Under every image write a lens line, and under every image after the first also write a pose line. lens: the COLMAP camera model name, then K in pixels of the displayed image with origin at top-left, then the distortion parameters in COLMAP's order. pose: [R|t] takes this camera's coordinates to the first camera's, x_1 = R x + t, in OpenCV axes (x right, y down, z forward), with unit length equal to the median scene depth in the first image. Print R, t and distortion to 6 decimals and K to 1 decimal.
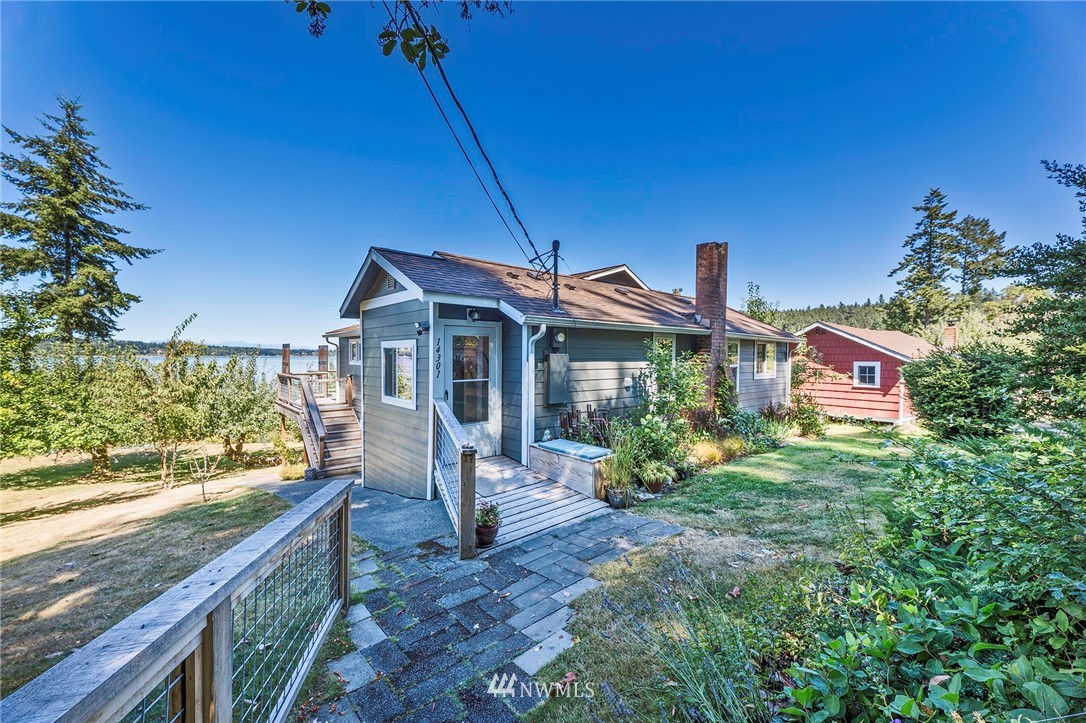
lens RADIAL K [[424.5, 0, 543.0], [0, 424.5, 361.5], [0, 0, 1]] dist [0.002571, 0.000388]
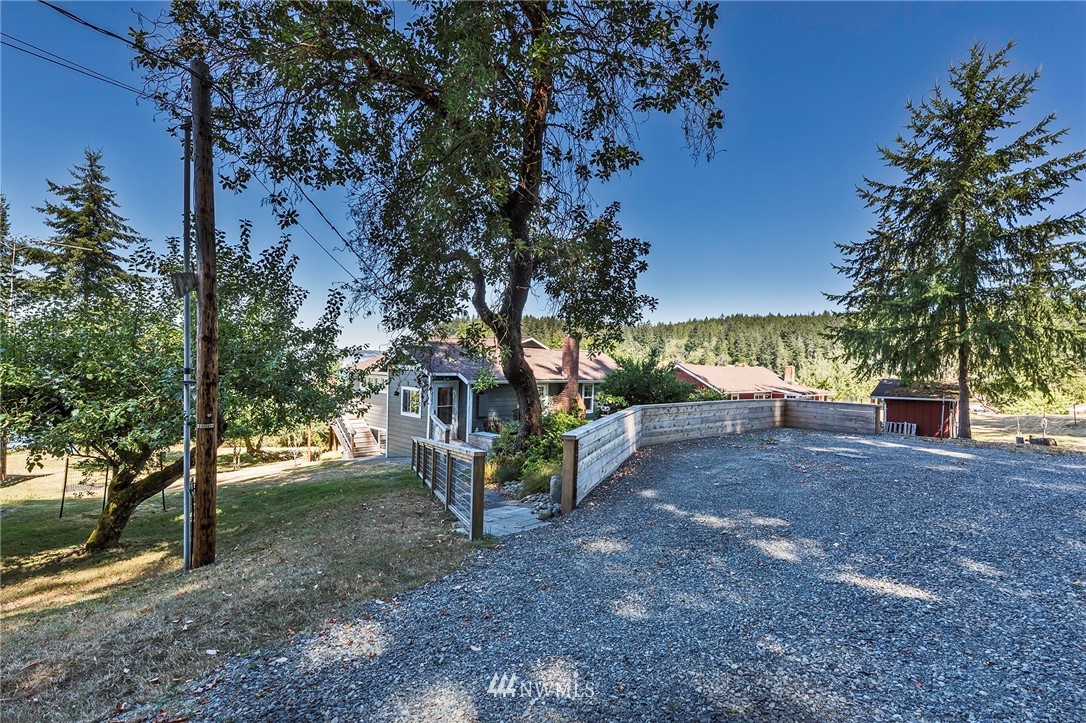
lens RADIAL K [[506.3, 0, 544.1], [0, 506.3, 365.4], [0, 0, 1]] dist [-0.004156, -0.000961]
pose [[0.997505, 0.021450, 0.067254, 0.164025], [-0.021093, 0.999759, -0.006019, -0.156056], [-0.067367, 0.004585, 0.997718, -1.629913]]
